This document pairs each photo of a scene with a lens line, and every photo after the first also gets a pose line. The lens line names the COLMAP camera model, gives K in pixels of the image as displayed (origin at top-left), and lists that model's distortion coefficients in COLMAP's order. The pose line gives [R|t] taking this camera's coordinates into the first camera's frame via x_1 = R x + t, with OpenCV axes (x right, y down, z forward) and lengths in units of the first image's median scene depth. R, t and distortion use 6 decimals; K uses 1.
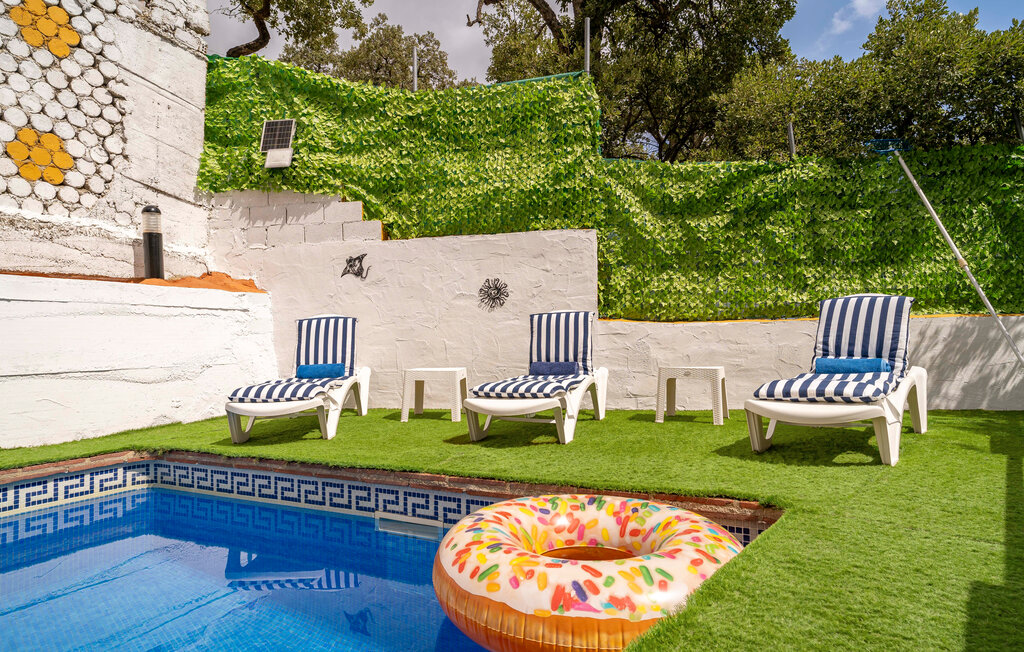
lens RADIAL K [[534.0, 0, 548.1], [0, 534.0, 312.1], [0, 0, 1]] dist [-0.005514, -0.001190]
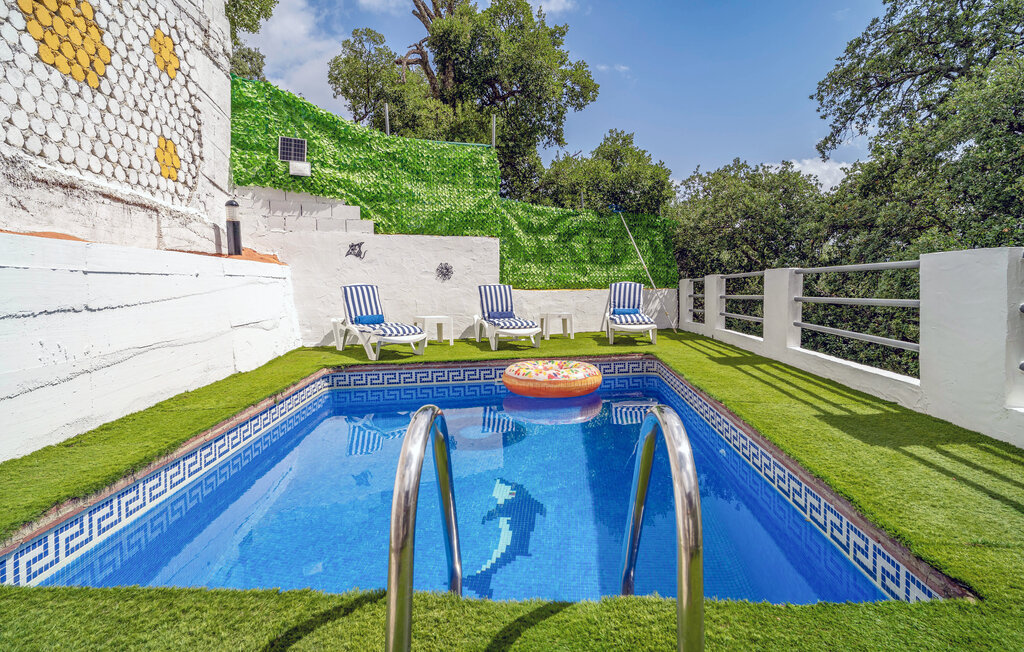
lens RADIAL K [[534.0, 0, 501.0], [0, 534.0, 290.4], [0, 0, 1]] dist [-0.005514, -0.001190]
pose [[0.820647, 0.008559, 0.571371, -0.910691], [-0.041123, 0.998180, 0.044112, -0.057075], [-0.569954, -0.059697, 0.819505, -0.481712]]
